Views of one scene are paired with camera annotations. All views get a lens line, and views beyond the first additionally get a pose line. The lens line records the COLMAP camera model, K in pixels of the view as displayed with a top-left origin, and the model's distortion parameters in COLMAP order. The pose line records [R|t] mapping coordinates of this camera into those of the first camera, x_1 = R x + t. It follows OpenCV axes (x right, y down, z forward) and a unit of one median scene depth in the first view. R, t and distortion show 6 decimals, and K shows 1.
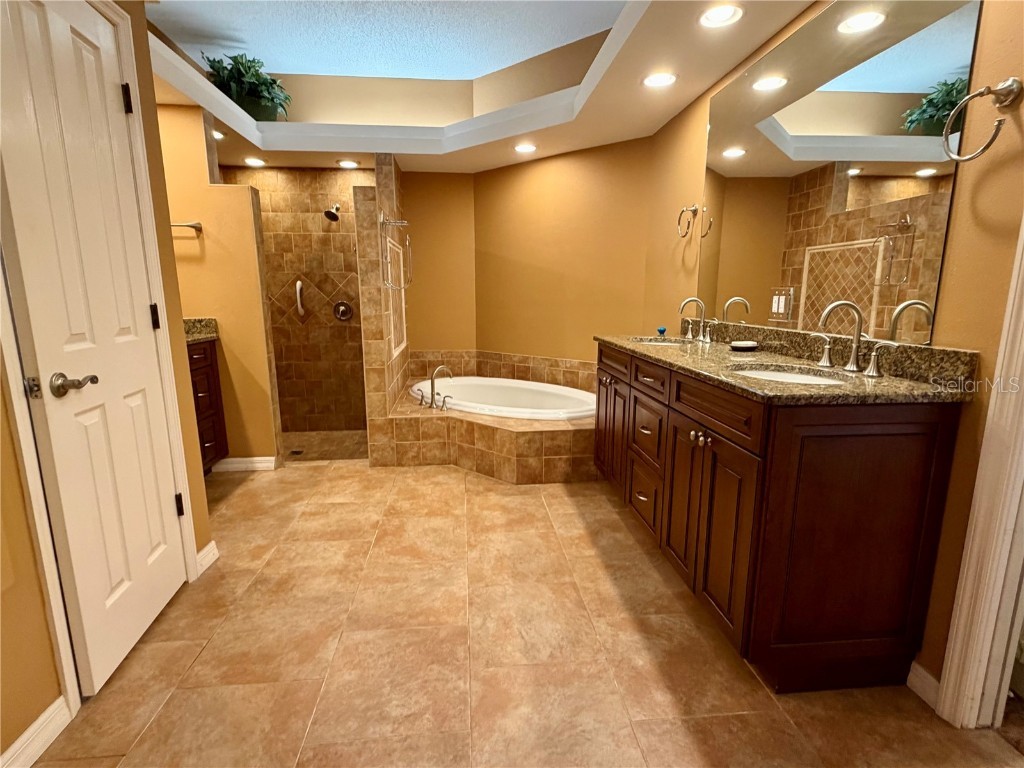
lens RADIAL K [[503.5, 0, 510.6], [0, 503.5, 385.6], [0, 0, 1]] dist [0.000404, -0.000319]
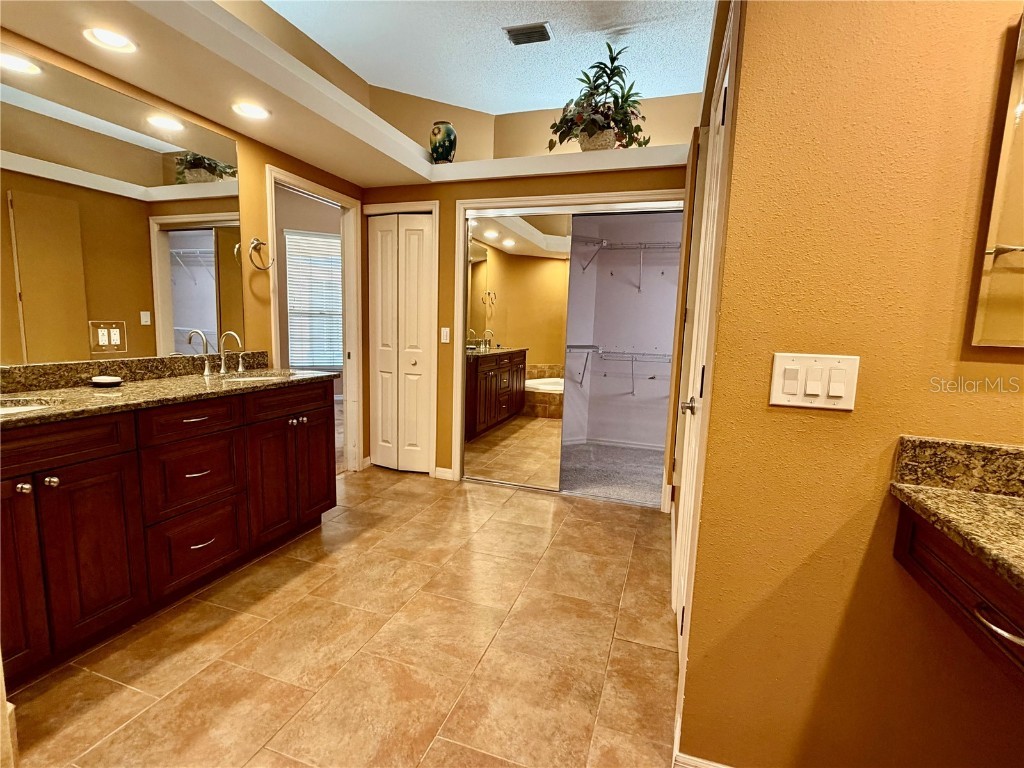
lens RADIAL K [[481.0, 0, 512.3], [0, 481.0, 385.0], [0, 0, 1]] dist [0.001163, 0.000173]
pose [[-0.911350, -0.082060, 0.403369, -0.425129], [0.044129, 0.954803, 0.293944, -0.213451], [-0.409259, 0.285686, -0.866539, 1.025529]]
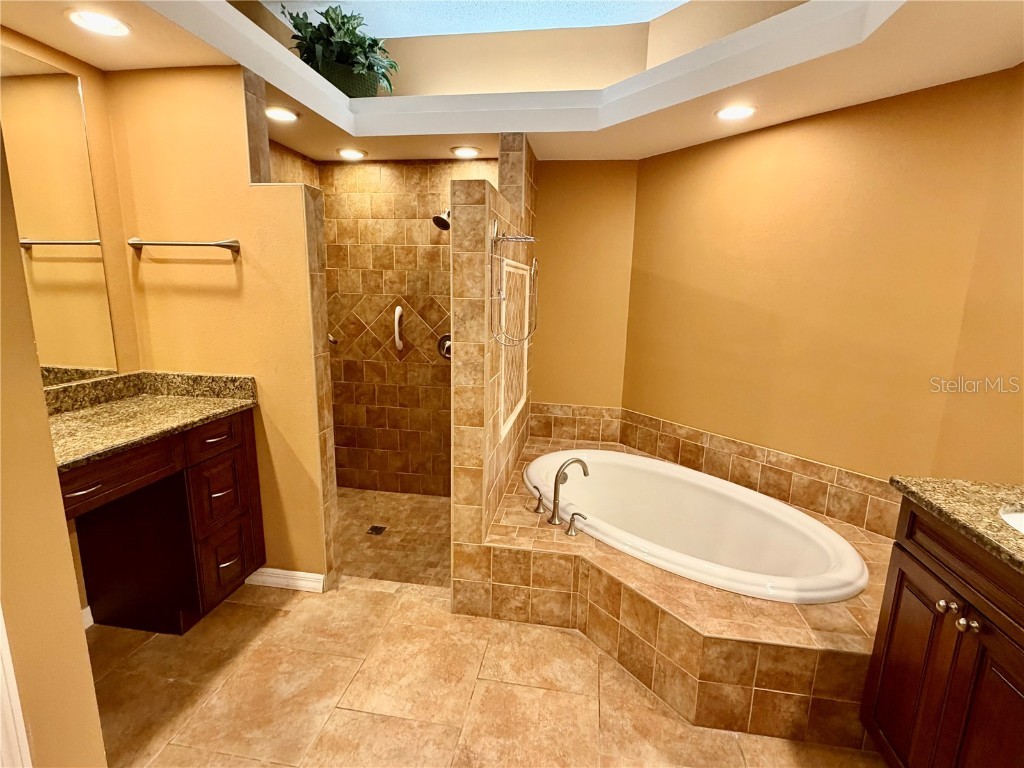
lens RADIAL K [[503.5, 0, 511.5], [0, 503.5, 385.3], [0, 0, 1]] dist [0.000404, -0.000319]
pose [[0.966094, 0.074178, -0.247307, -0.066638], [-0.073224, 0.997230, 0.013068, -0.148963], [0.247591, 0.005484, 0.968849, 0.393831]]
